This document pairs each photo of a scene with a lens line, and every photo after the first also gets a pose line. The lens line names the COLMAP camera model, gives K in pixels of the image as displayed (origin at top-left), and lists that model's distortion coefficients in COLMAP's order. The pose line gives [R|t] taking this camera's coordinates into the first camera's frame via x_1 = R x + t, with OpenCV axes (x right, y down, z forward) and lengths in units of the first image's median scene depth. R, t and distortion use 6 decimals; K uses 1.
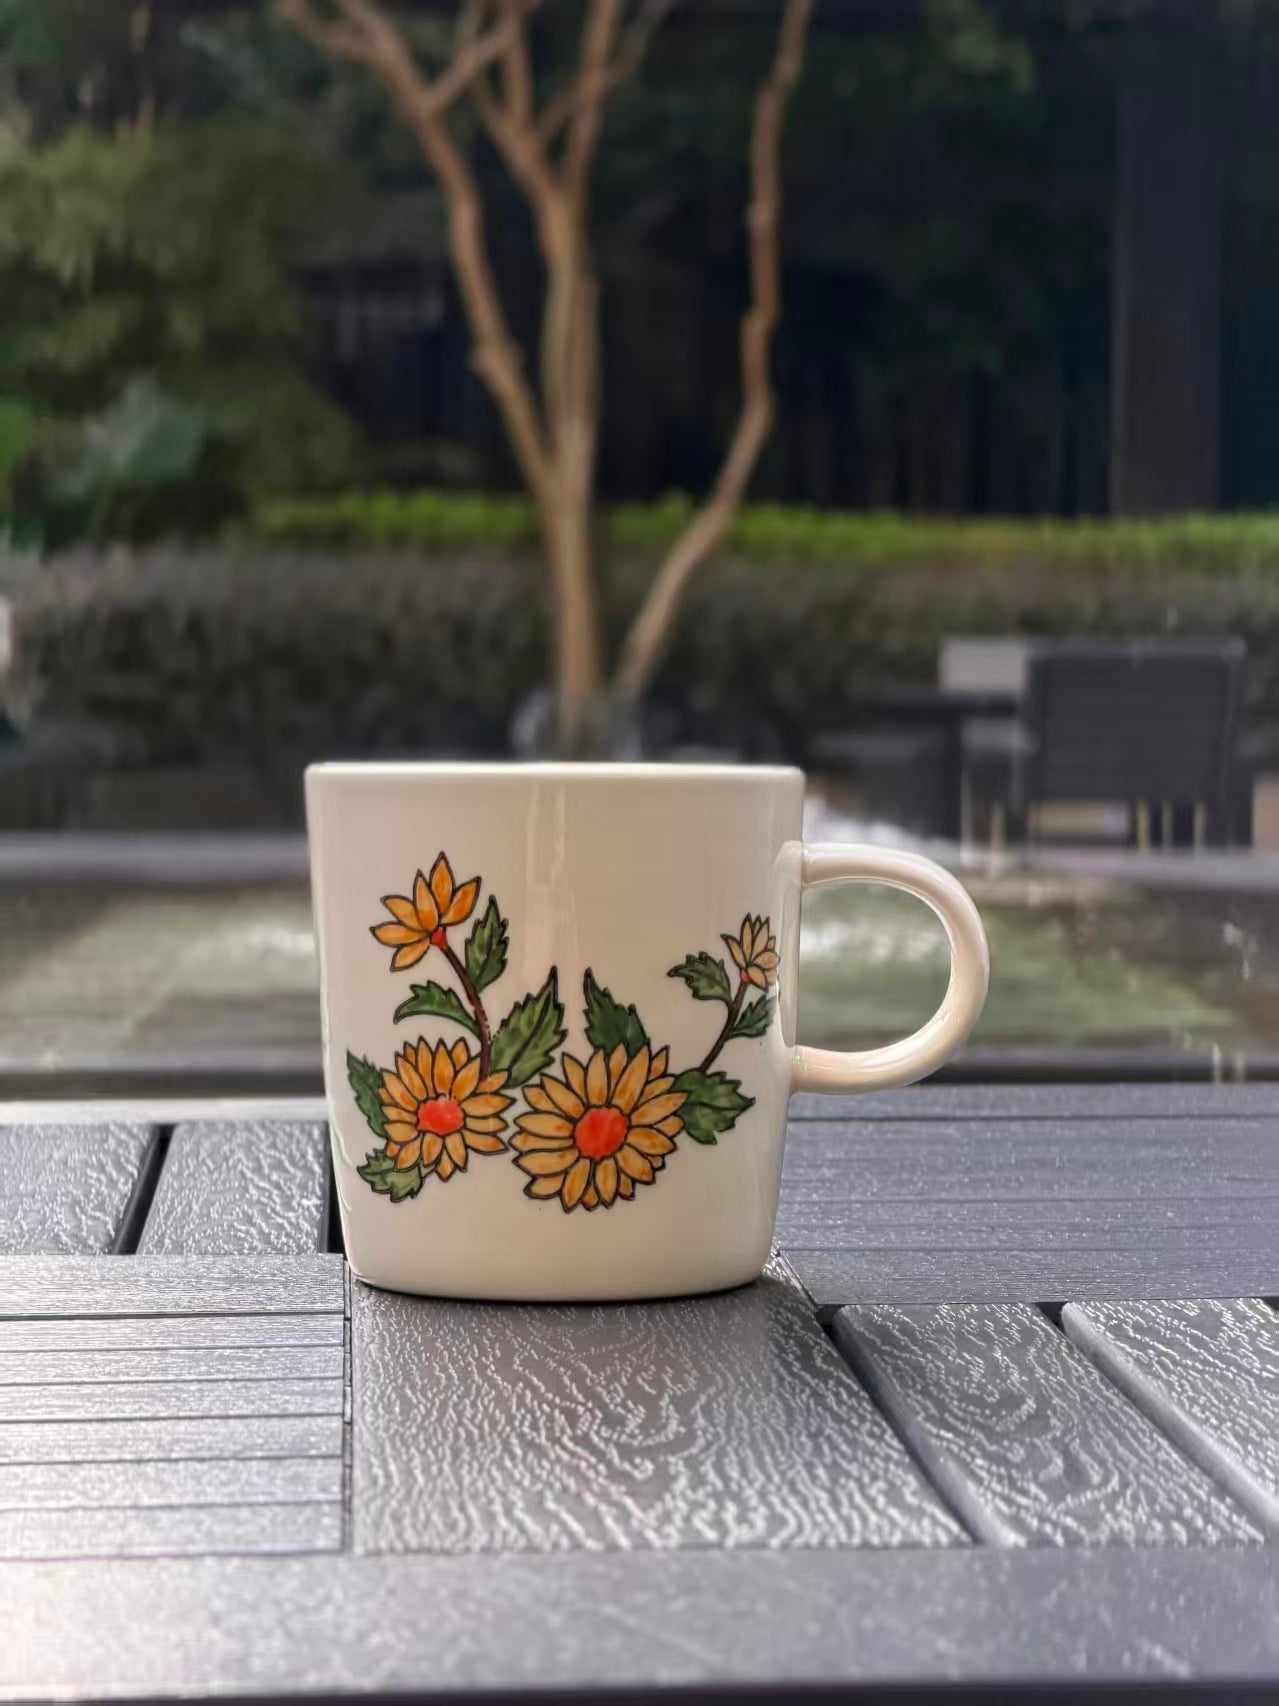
lens RADIAL K [[5111.5, 0, 639.9], [0, 5111.5, 853.2], [0, 0, 1]] dist [0.037205, -0.328091]
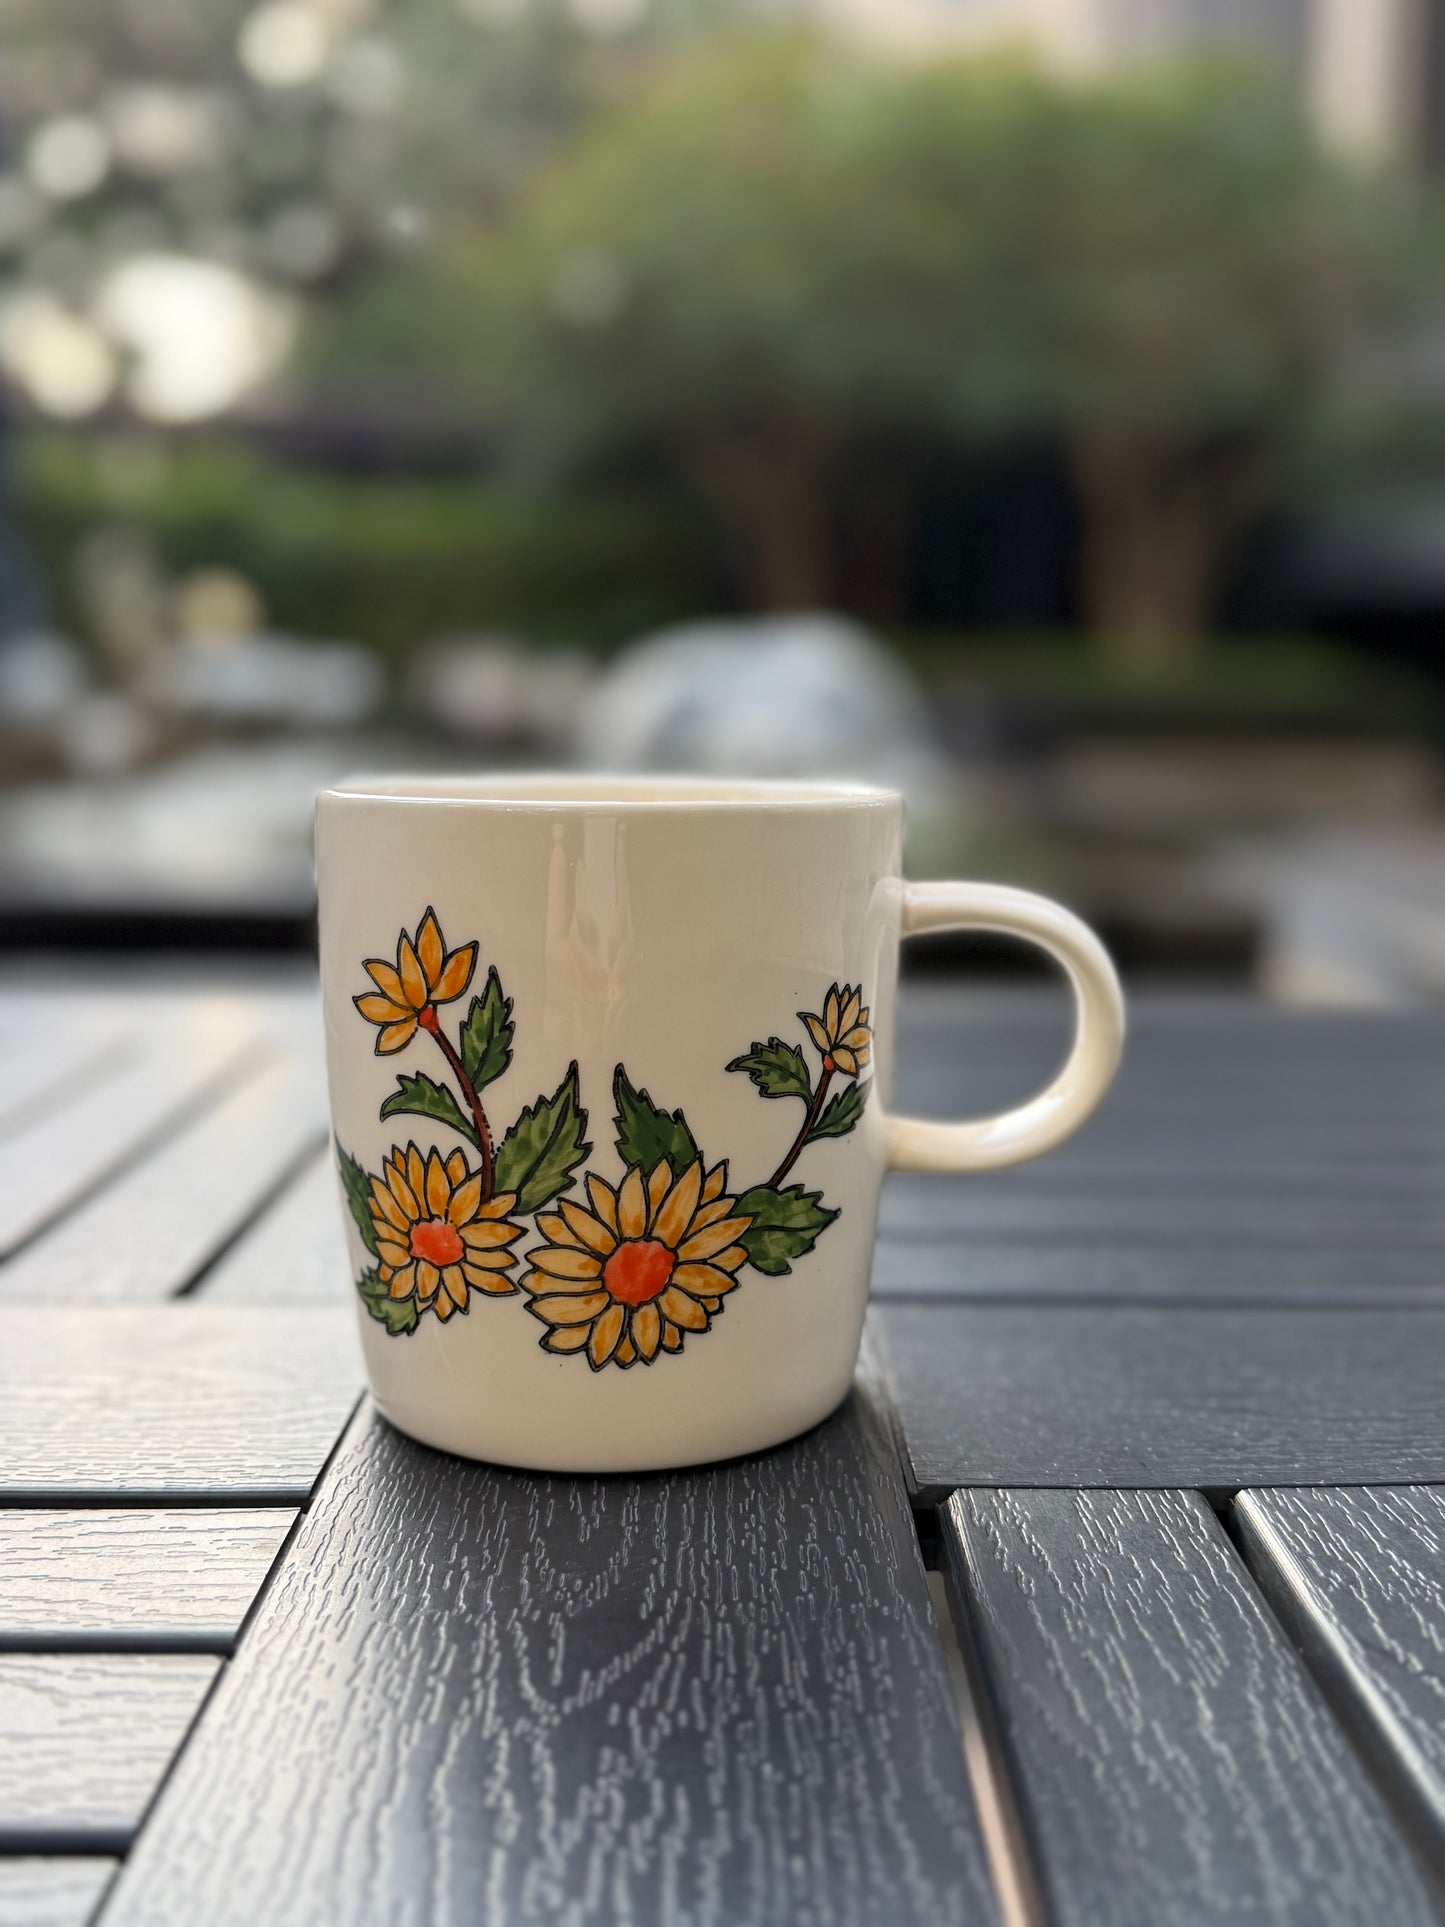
lens RADIAL K [[1903.1, 0, 726.1], [0, 1903.1, 971.6], [0, 0, 1]] dist [0.101480, -0.001232]
pose [[0.998565, 0.010200, -0.052575, 0.020237], [-0.005012, 0.995185, 0.097887, -0.018605], [0.053321, -0.097483, 0.993808, 0.717871]]
